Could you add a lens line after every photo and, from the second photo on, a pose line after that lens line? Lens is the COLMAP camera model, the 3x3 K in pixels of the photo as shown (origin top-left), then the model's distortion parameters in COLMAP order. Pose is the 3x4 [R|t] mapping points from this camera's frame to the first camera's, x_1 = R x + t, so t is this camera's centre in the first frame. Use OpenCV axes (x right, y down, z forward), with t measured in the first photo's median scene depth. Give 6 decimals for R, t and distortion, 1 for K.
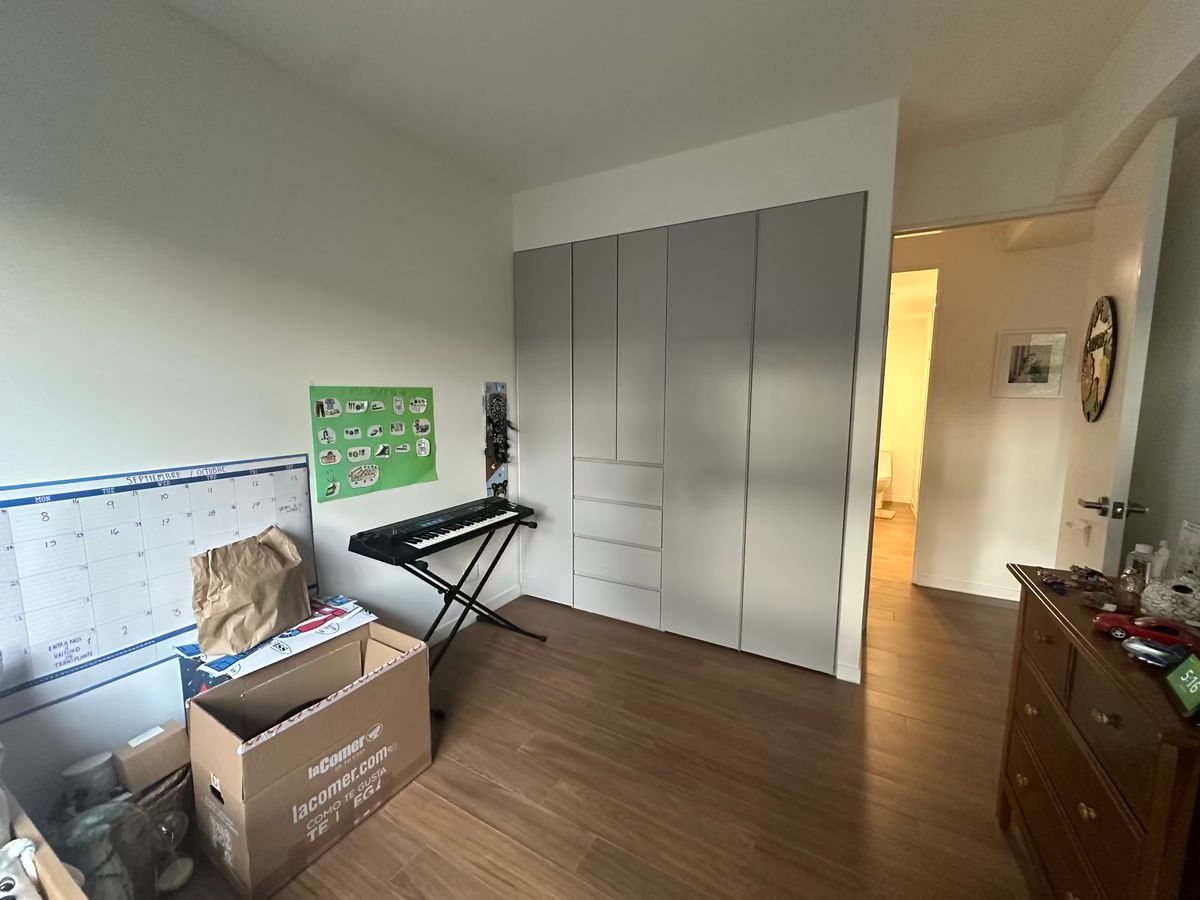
lens RADIAL K [[477.4, 0, 601.8], [0, 477.4, 451.2], [0, 0, 1]] dist [-0.002511, 0.000040]
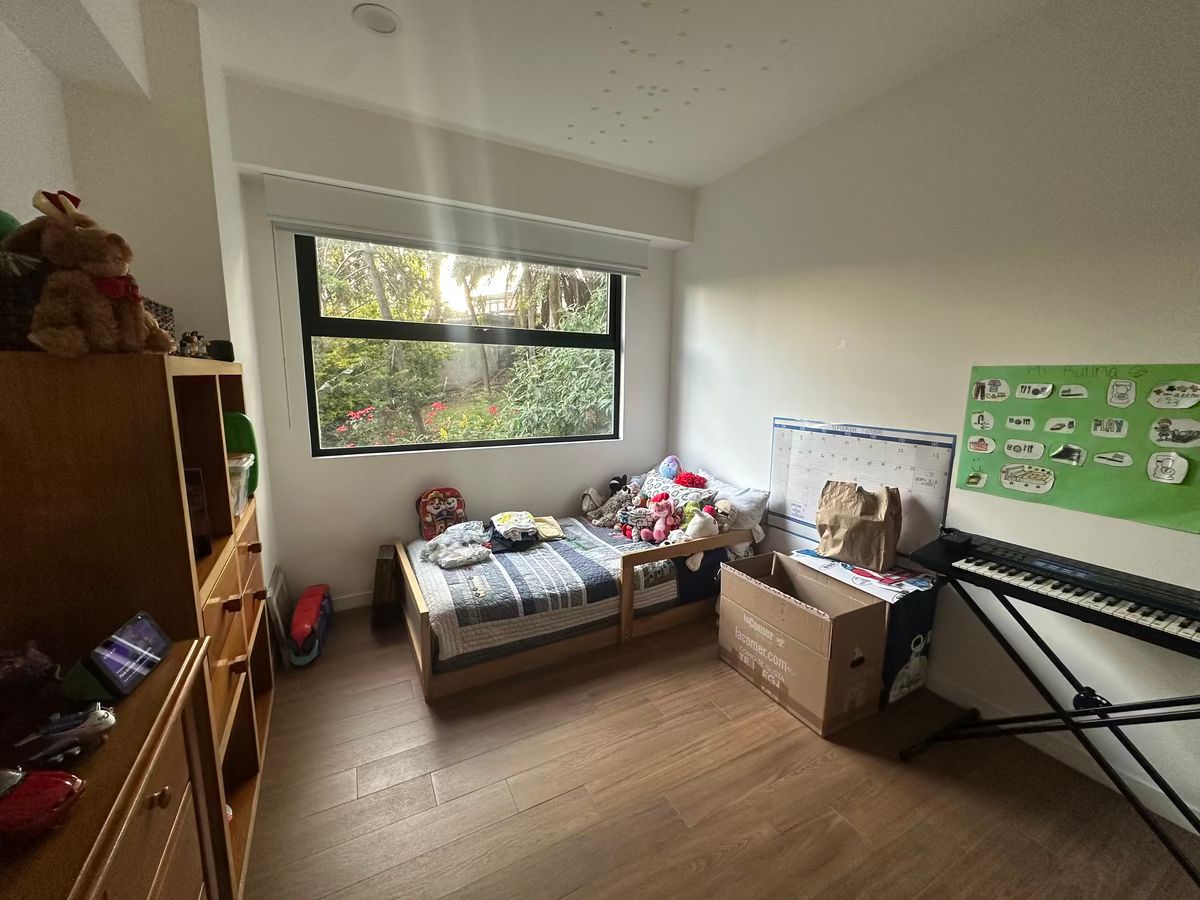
lens RADIAL K [[477.4, 0, 600.2], [0, 477.4, 448.2], [0, 0, 1]] dist [-0.002511, 0.000040]
pose [[-0.537875, 0.113515, -0.835347, 0.573519], [-0.119793, 0.970546, 0.209021, -0.082227], [0.834470, 0.212496, -0.508434, 0.842873]]
